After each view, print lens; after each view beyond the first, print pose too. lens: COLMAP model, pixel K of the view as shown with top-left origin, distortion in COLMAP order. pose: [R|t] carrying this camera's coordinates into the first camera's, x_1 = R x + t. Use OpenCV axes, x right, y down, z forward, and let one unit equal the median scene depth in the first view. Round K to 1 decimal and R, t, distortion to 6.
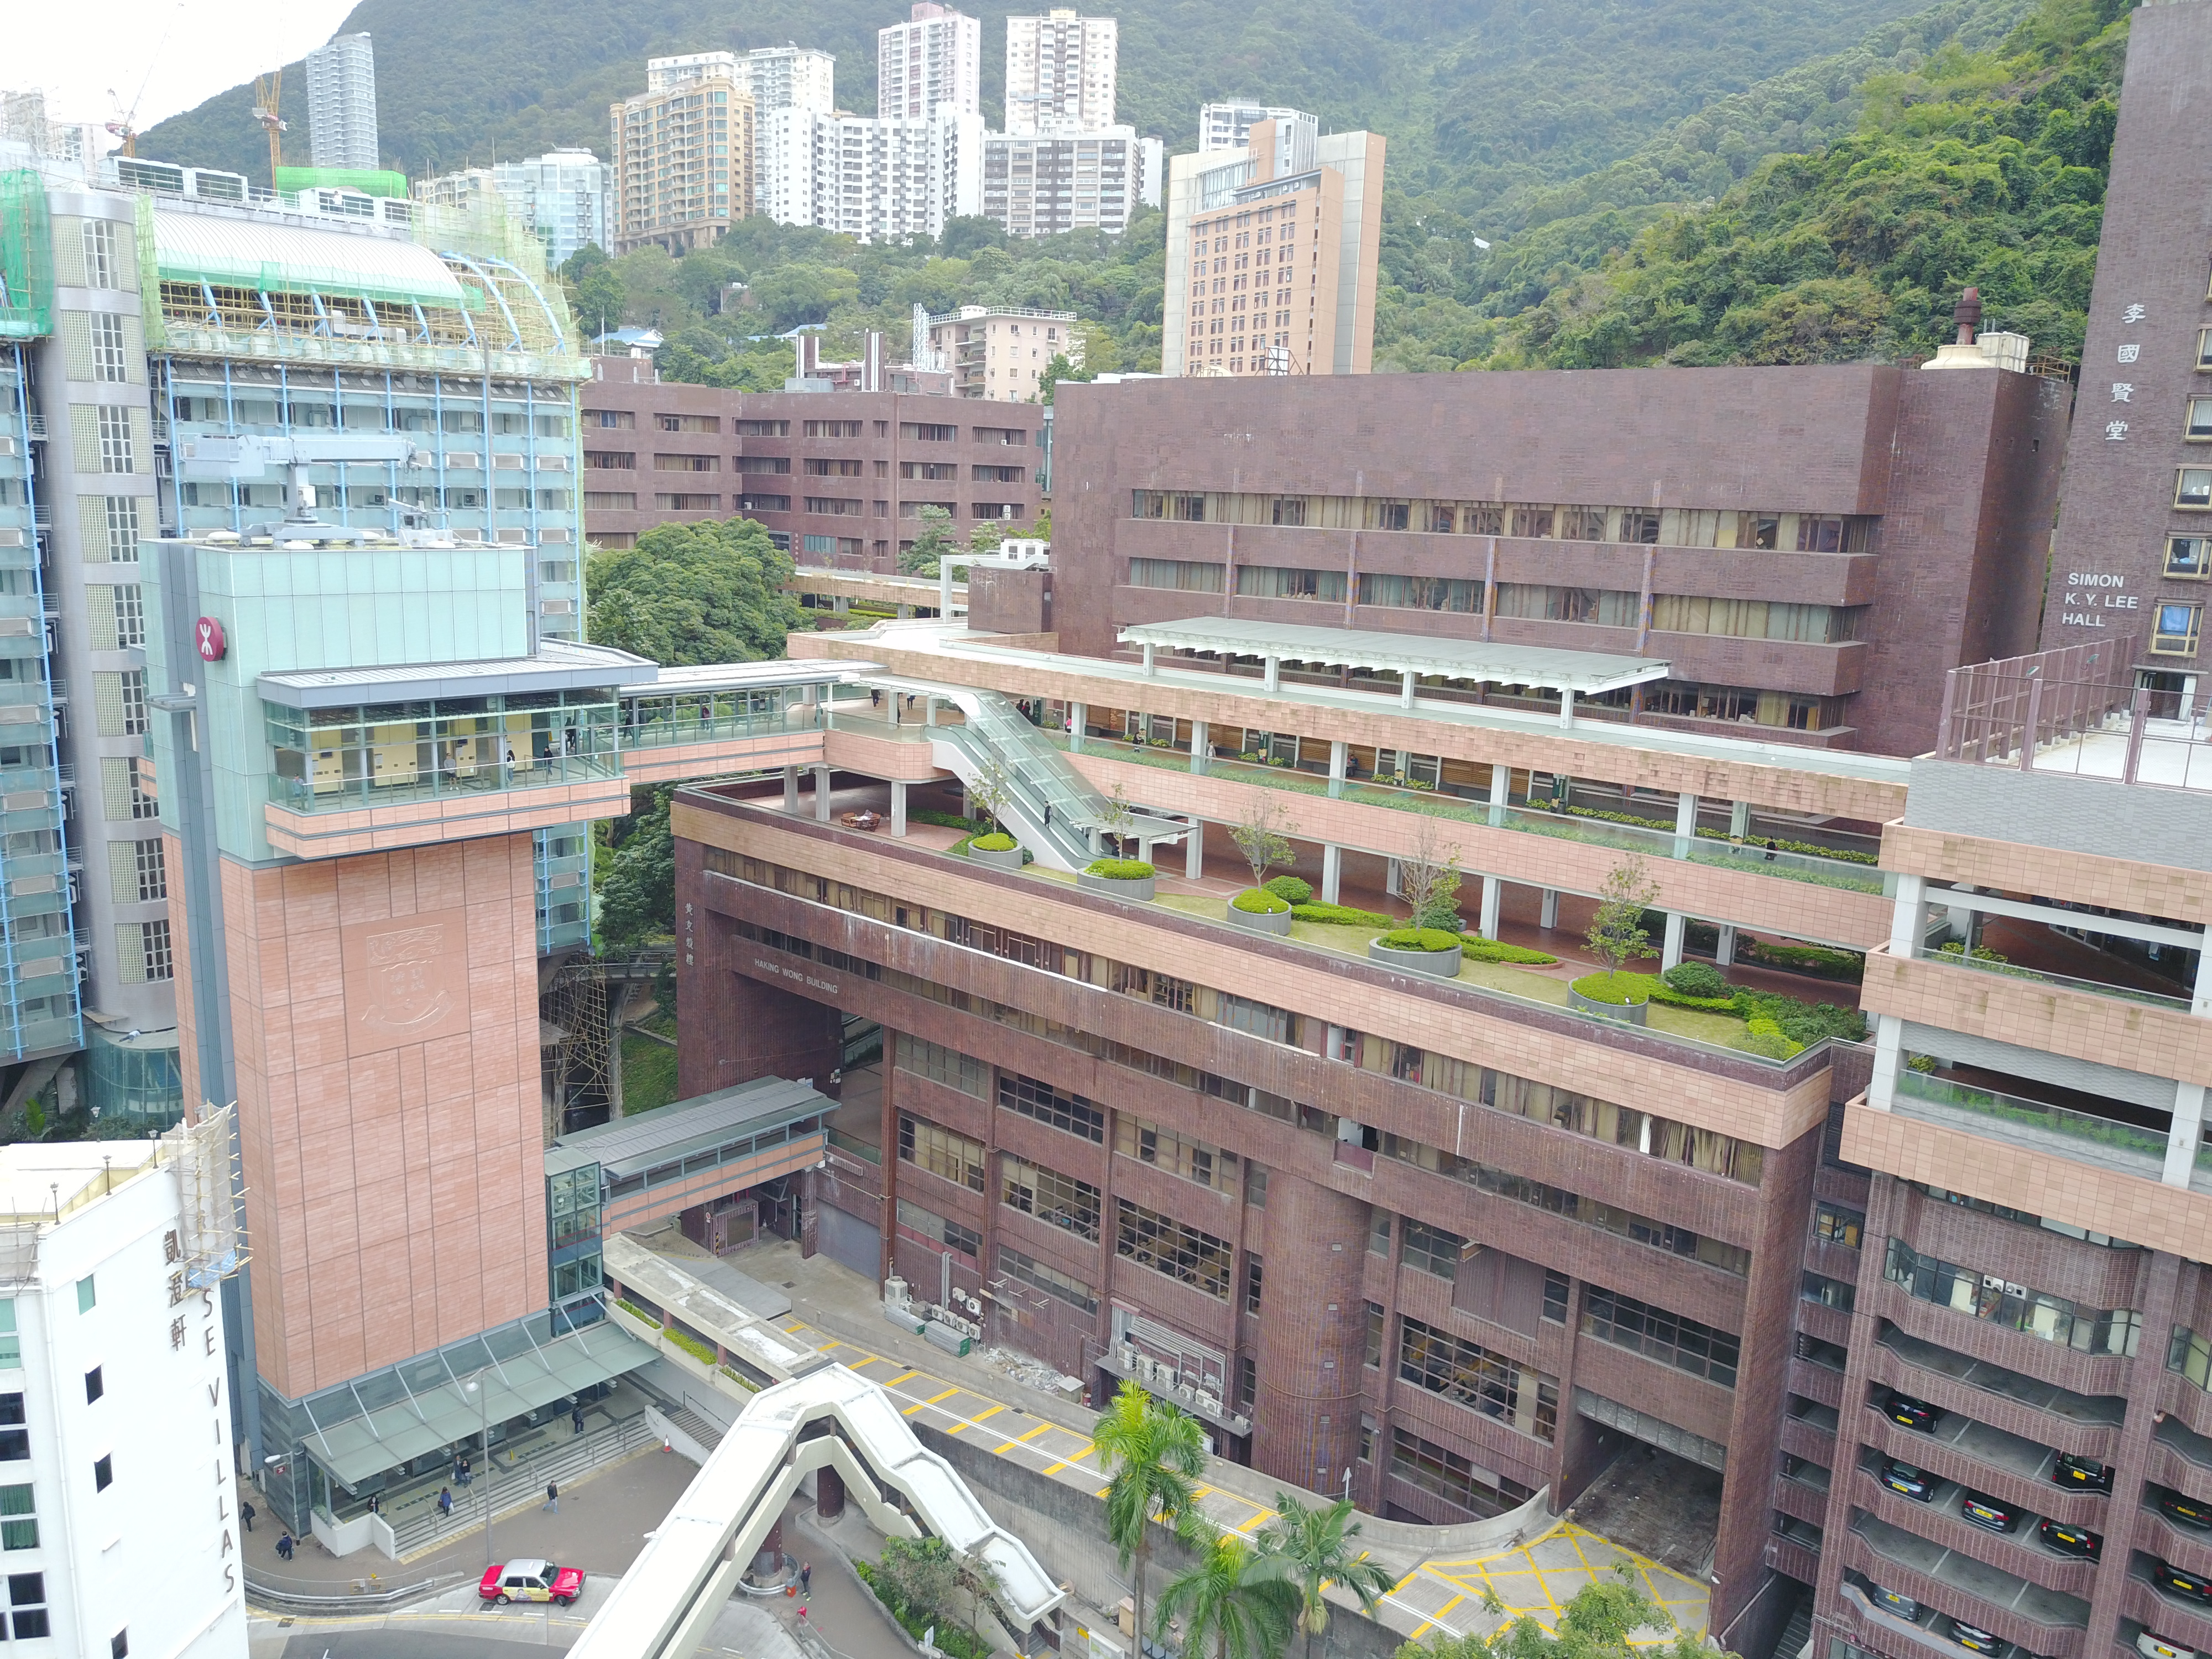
lens RADIAL K [[1675.2, 0, 1104.8], [0, 1675.2, 827.5], [0, 0, 1]] dist [0.009222, -0.001558]
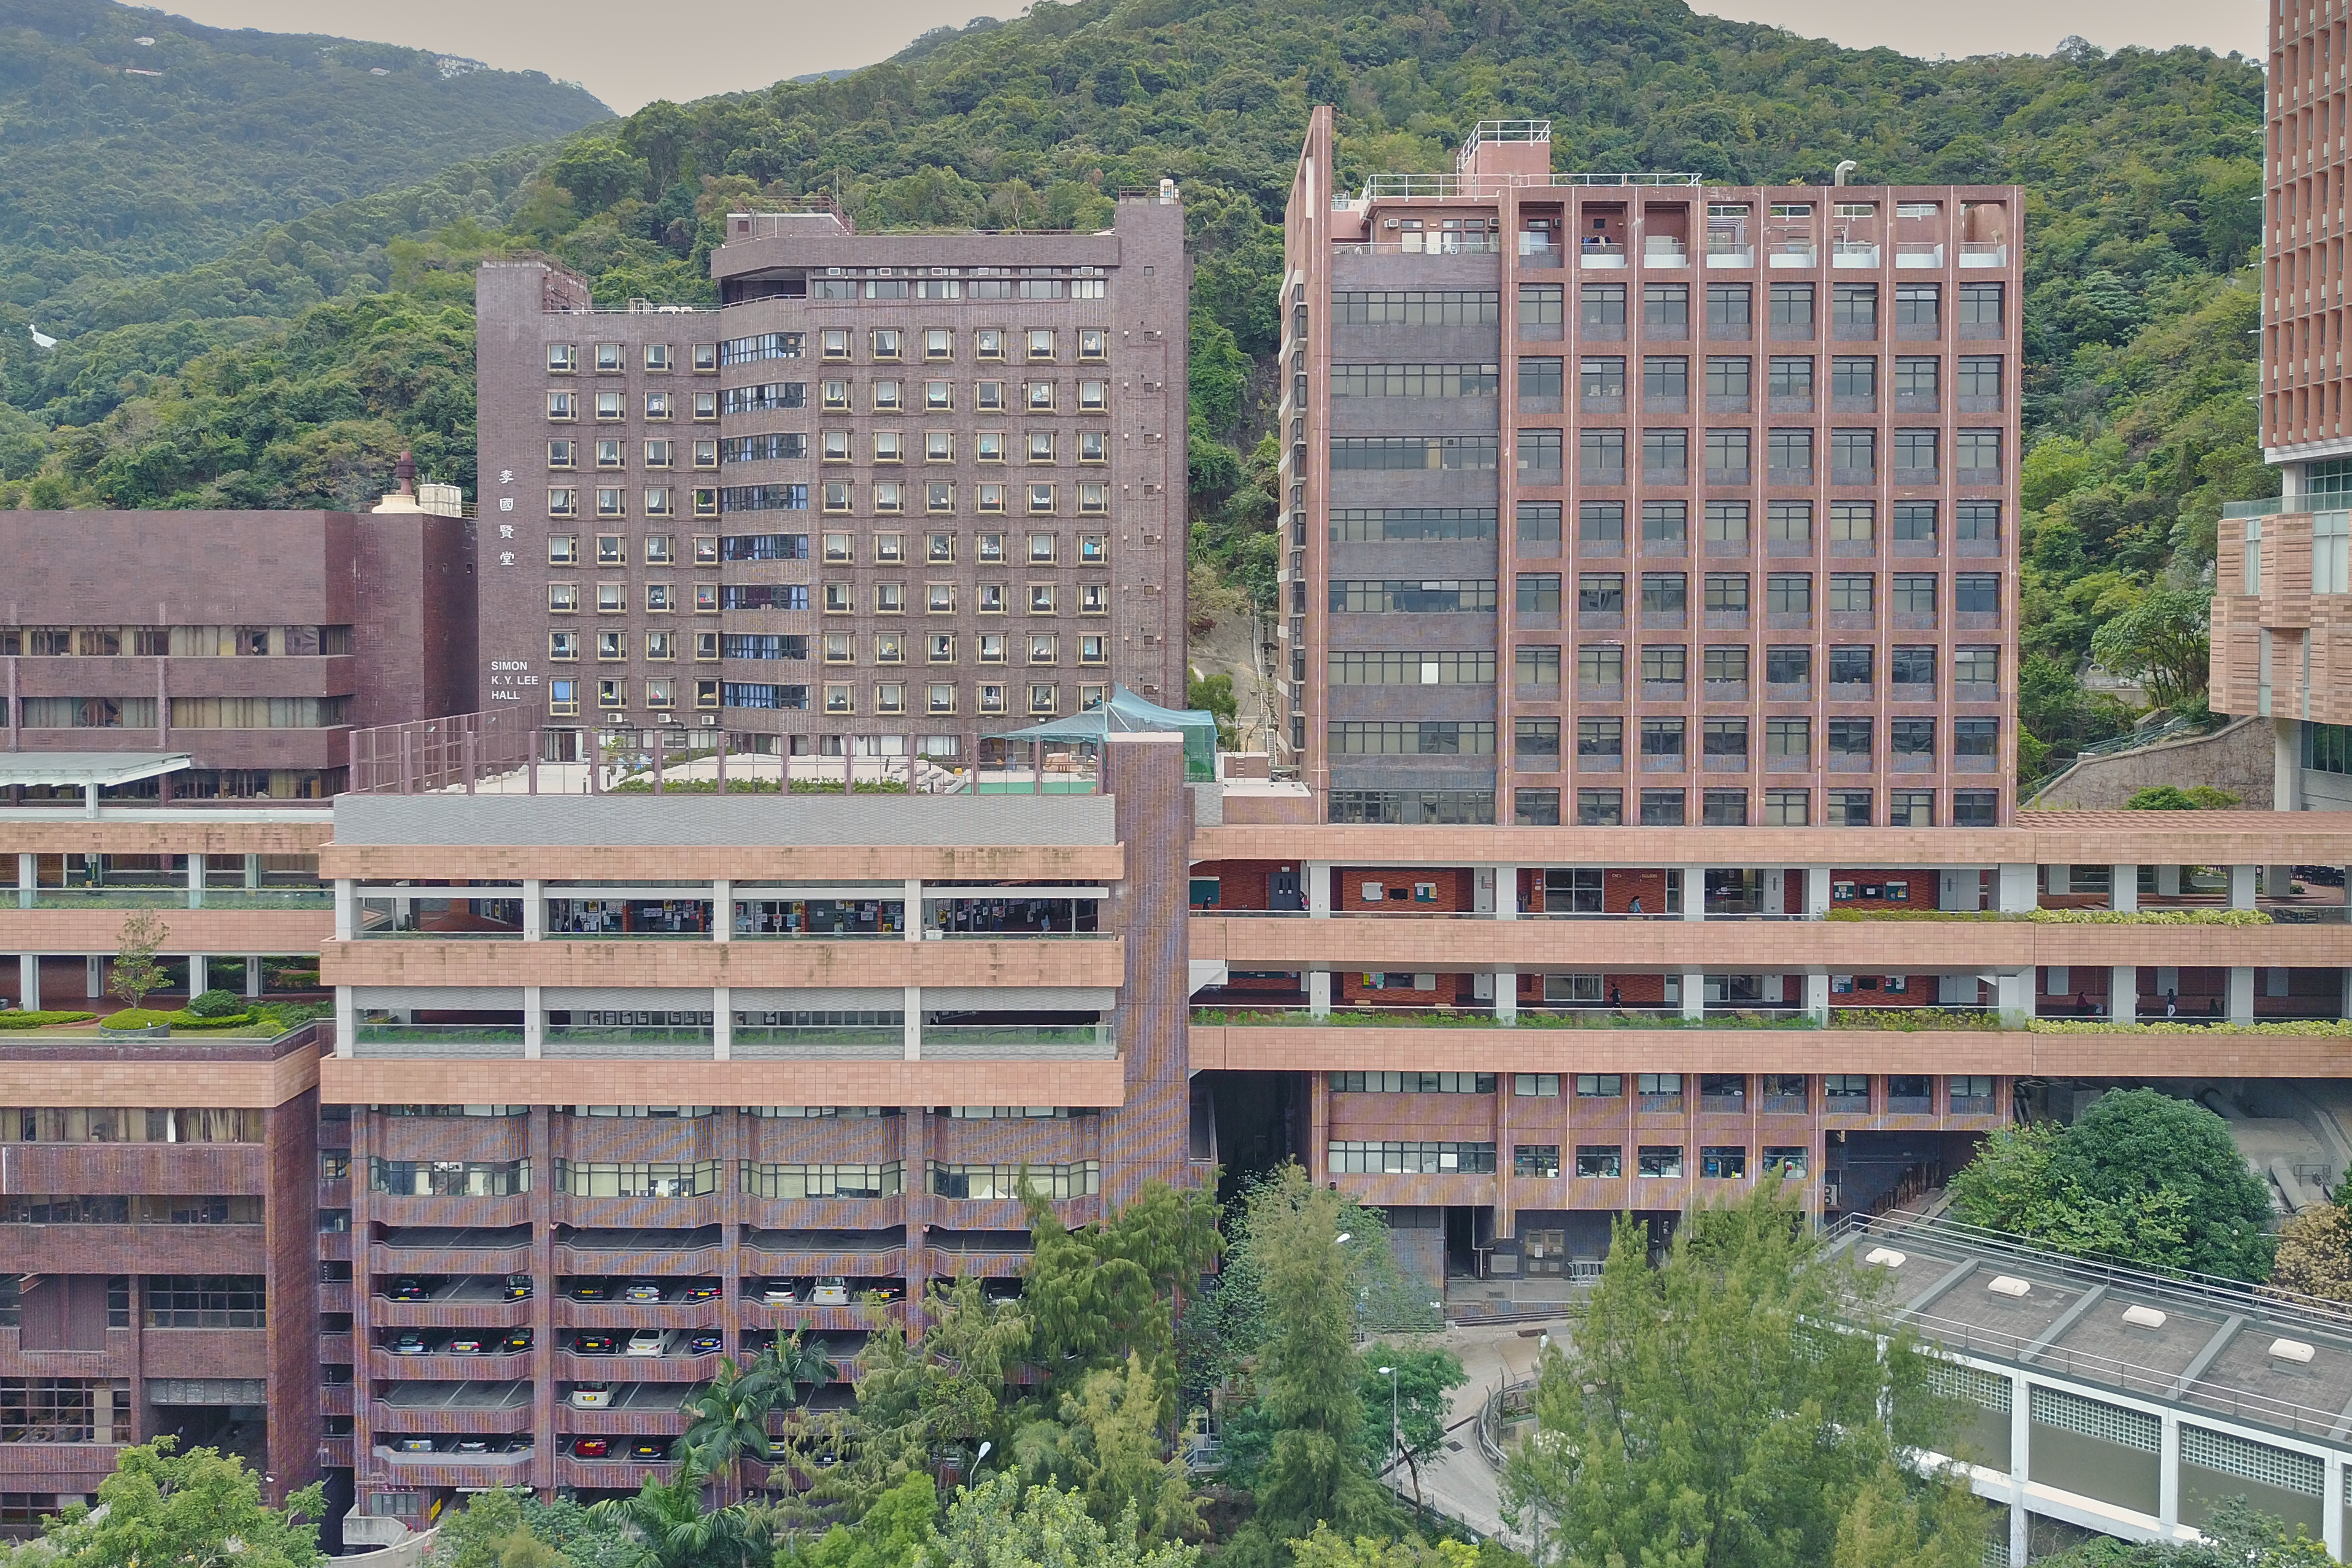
lens RADIAL K [[1883.5, 0, 1126.2], [0, 1883.5, 660.9], [0, 0, 1]] dist [0.000395, 0.004086]
pose [[0.754938, -0.051478, 0.653773, -0.025973], [0.158512, 0.981678, -0.105744, 0.079413], [-0.636351, 0.183461, 0.749266, -0.410102]]
